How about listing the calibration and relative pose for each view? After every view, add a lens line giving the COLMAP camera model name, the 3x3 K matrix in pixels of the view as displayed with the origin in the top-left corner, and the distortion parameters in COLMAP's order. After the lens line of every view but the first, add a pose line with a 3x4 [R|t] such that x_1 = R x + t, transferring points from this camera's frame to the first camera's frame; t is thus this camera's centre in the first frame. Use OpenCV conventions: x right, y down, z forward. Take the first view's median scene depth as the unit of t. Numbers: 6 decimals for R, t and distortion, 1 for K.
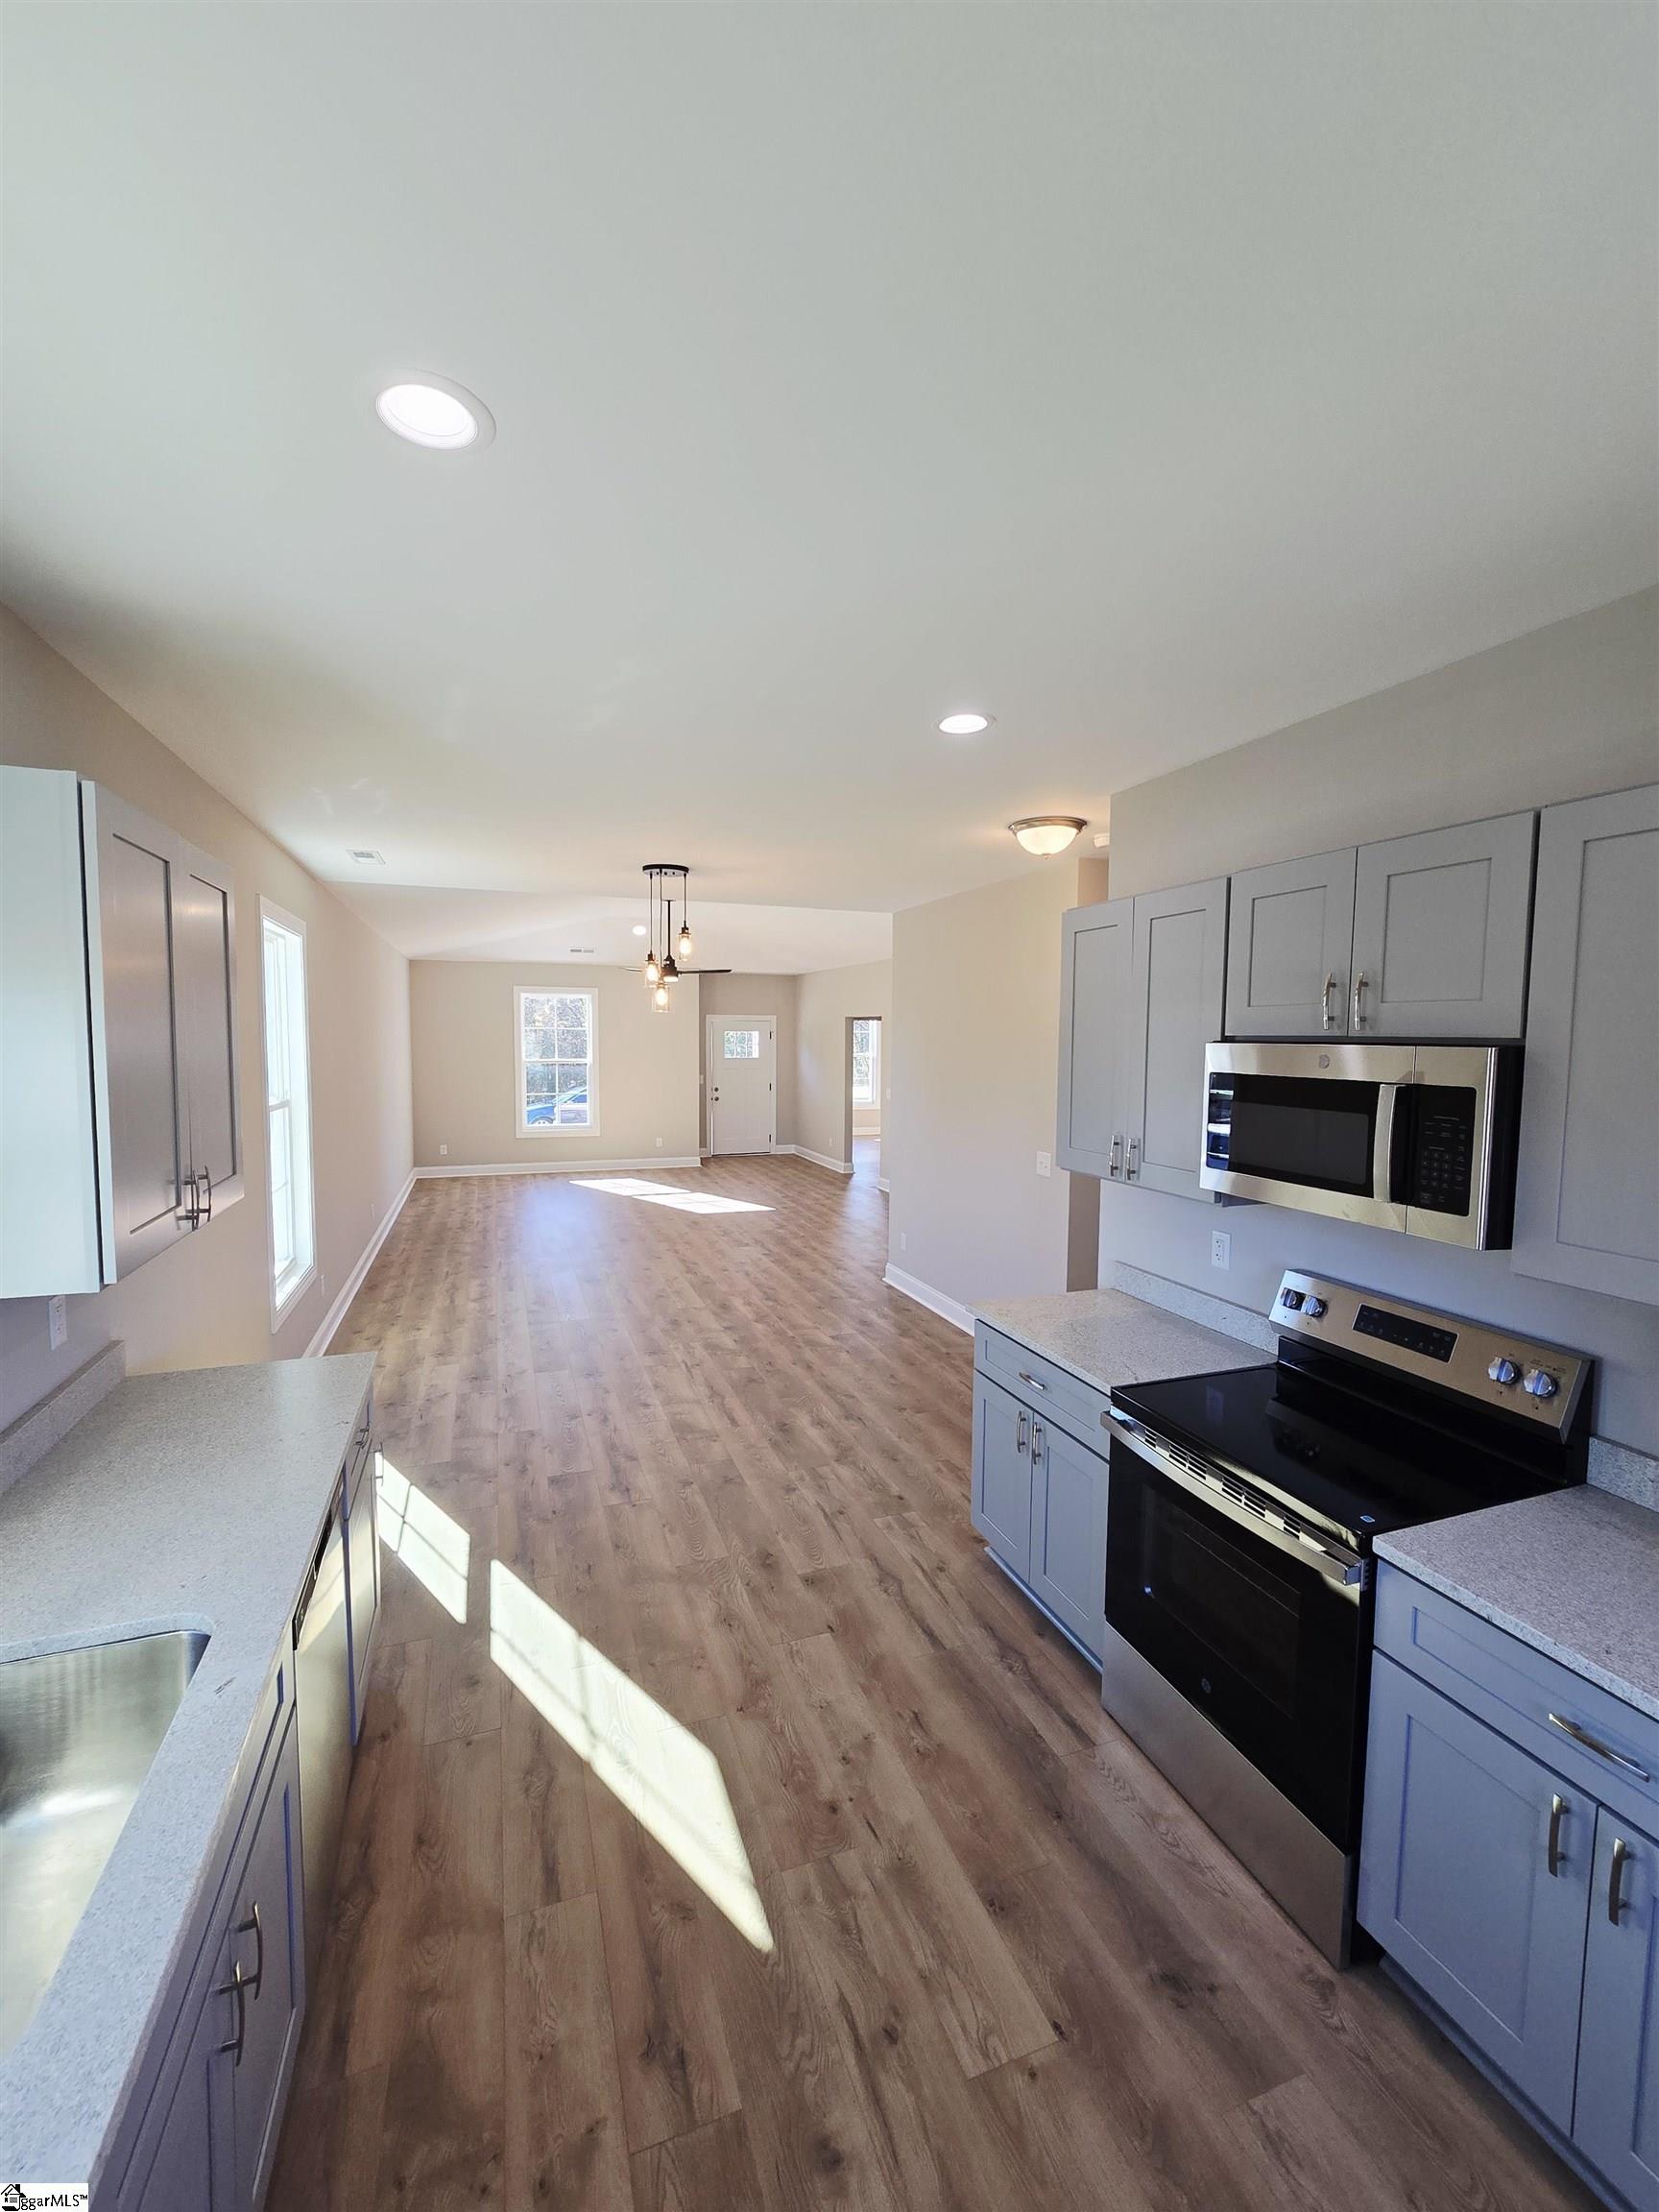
lens RADIAL K [[902.1, 0, 814.8], [0, 902.1, 1100.2], [0, 0, 1]] dist [-0.000687, 0.000223]
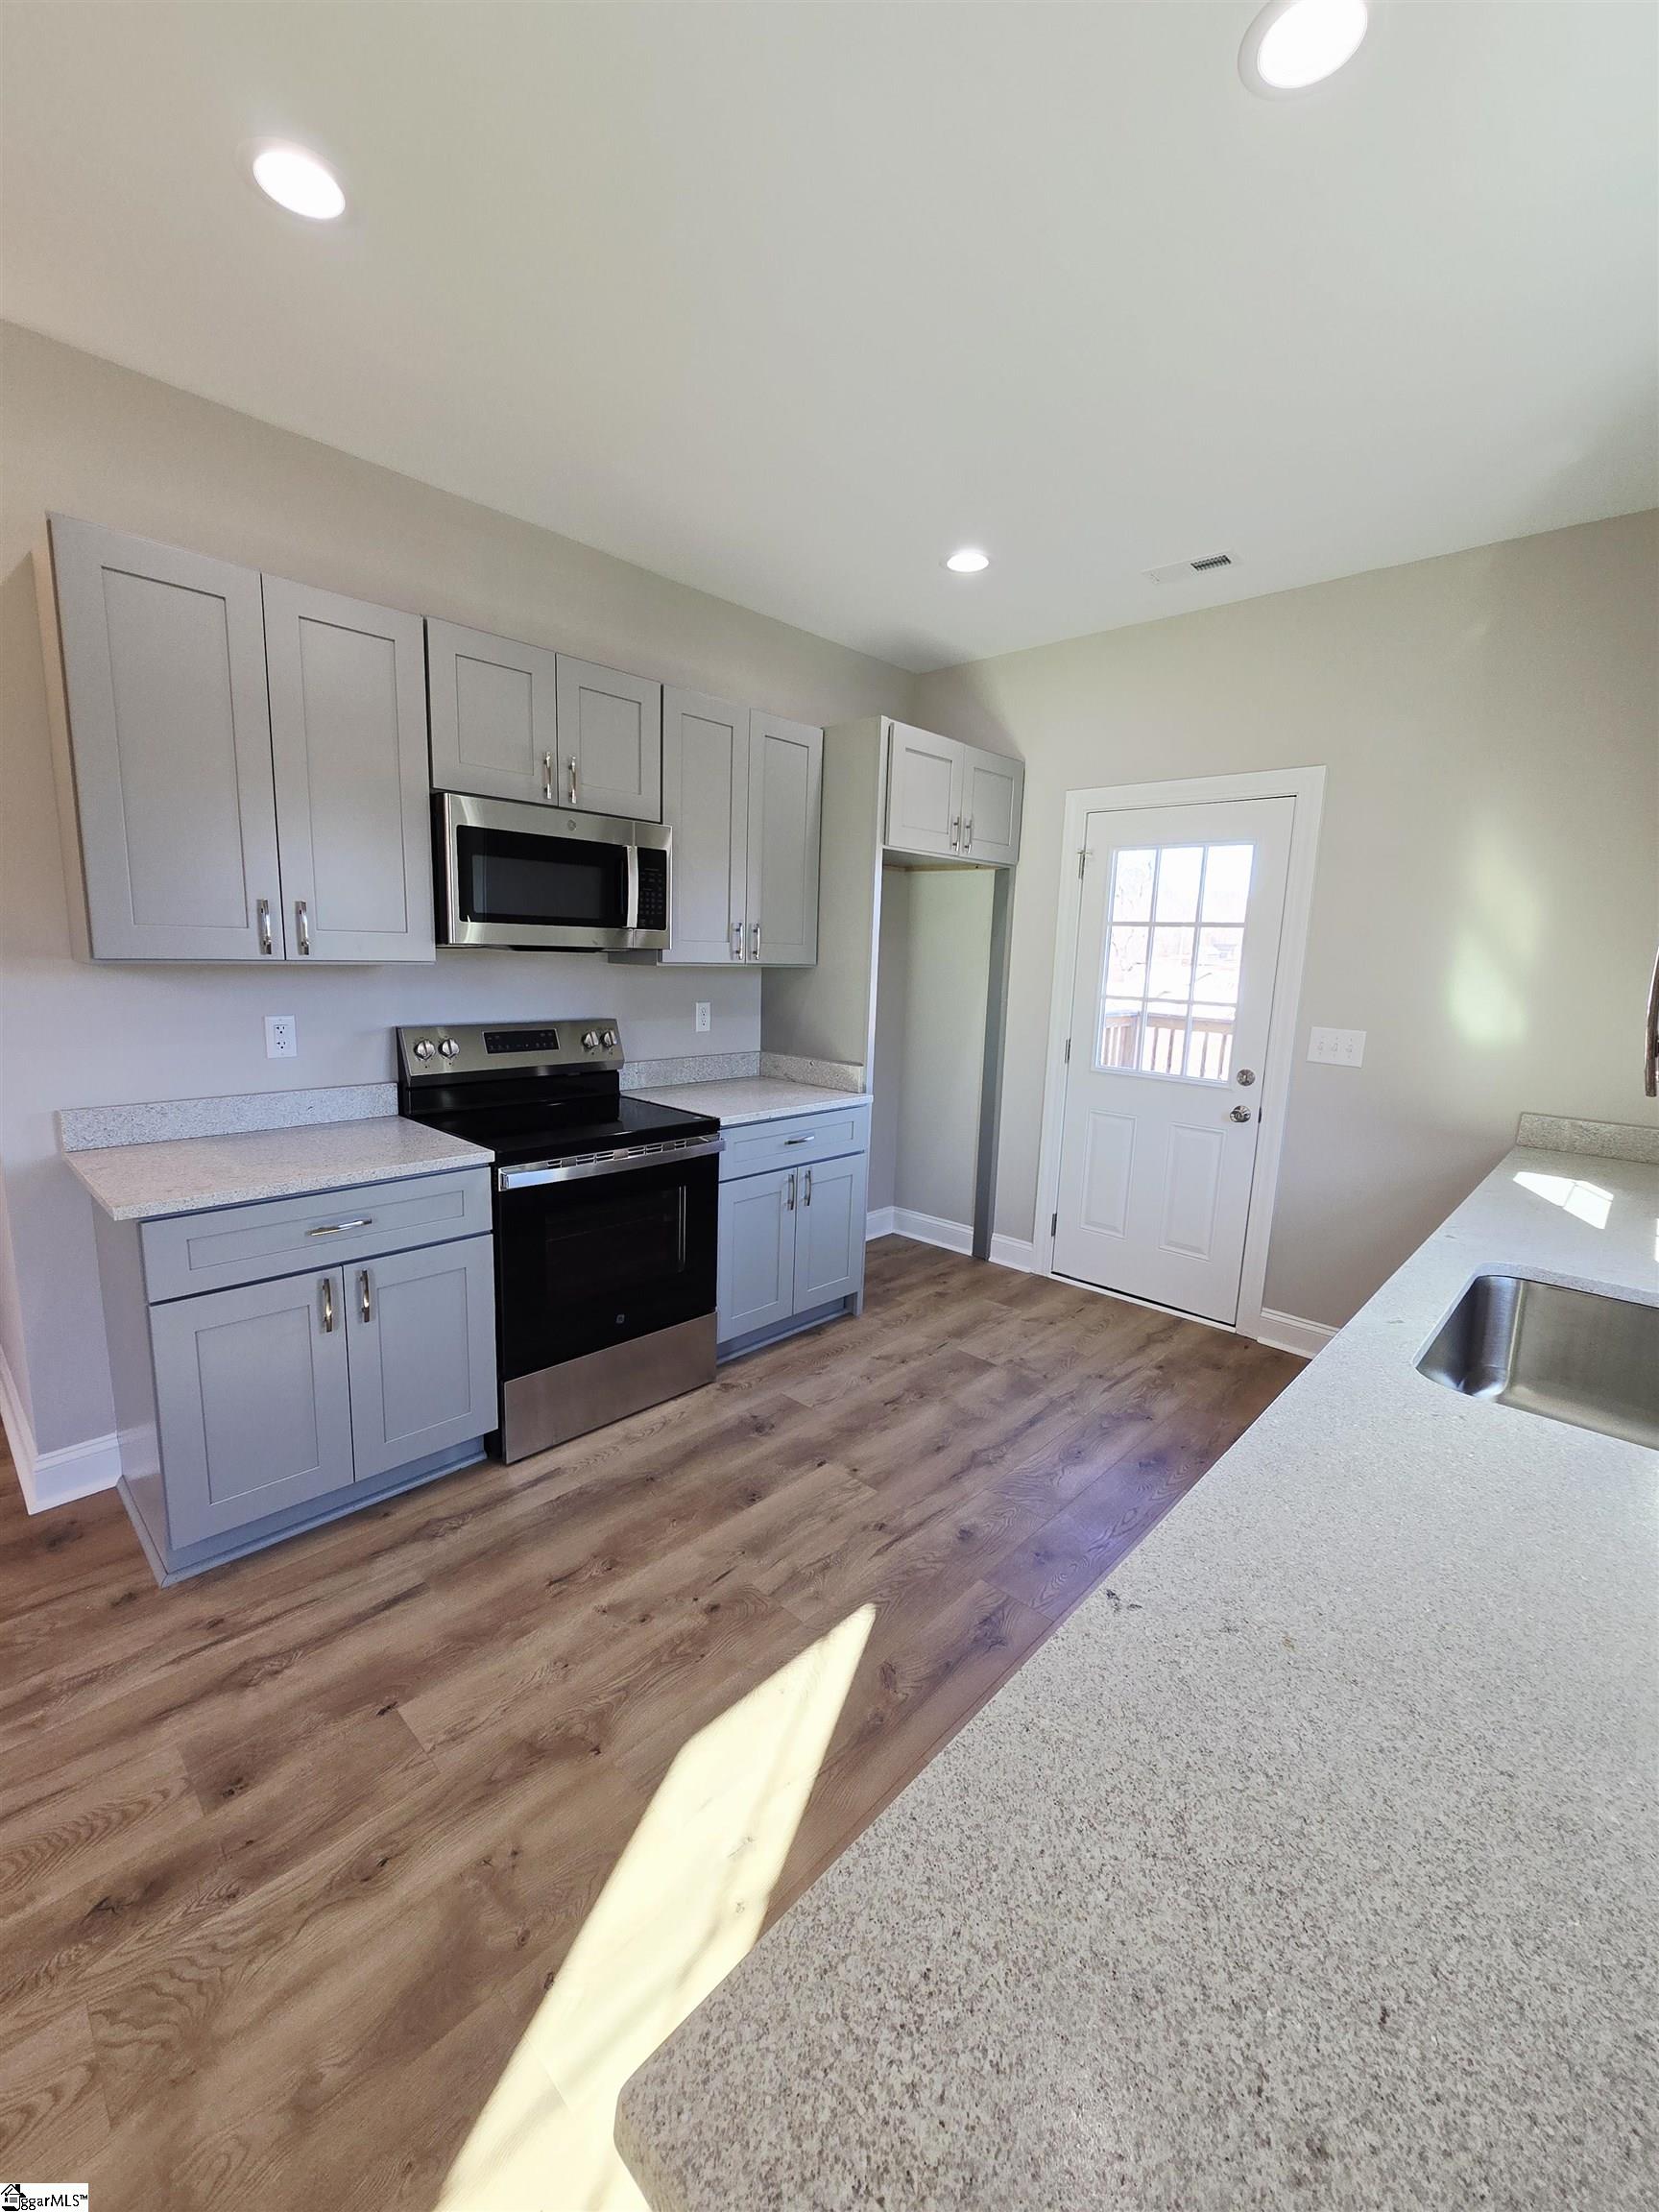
lens RADIAL K [[902.1, 0, 813.5], [0, 902.1, 1100.4], [0, 0, 1]] dist [-0.000687, 0.000223]
pose [[-0.440361, -0.178760, 0.879845, -0.724685], [0.029457, 0.976574, 0.213156, 0.072076], [-0.897337, 0.119783, -0.424779, 1.192286]]
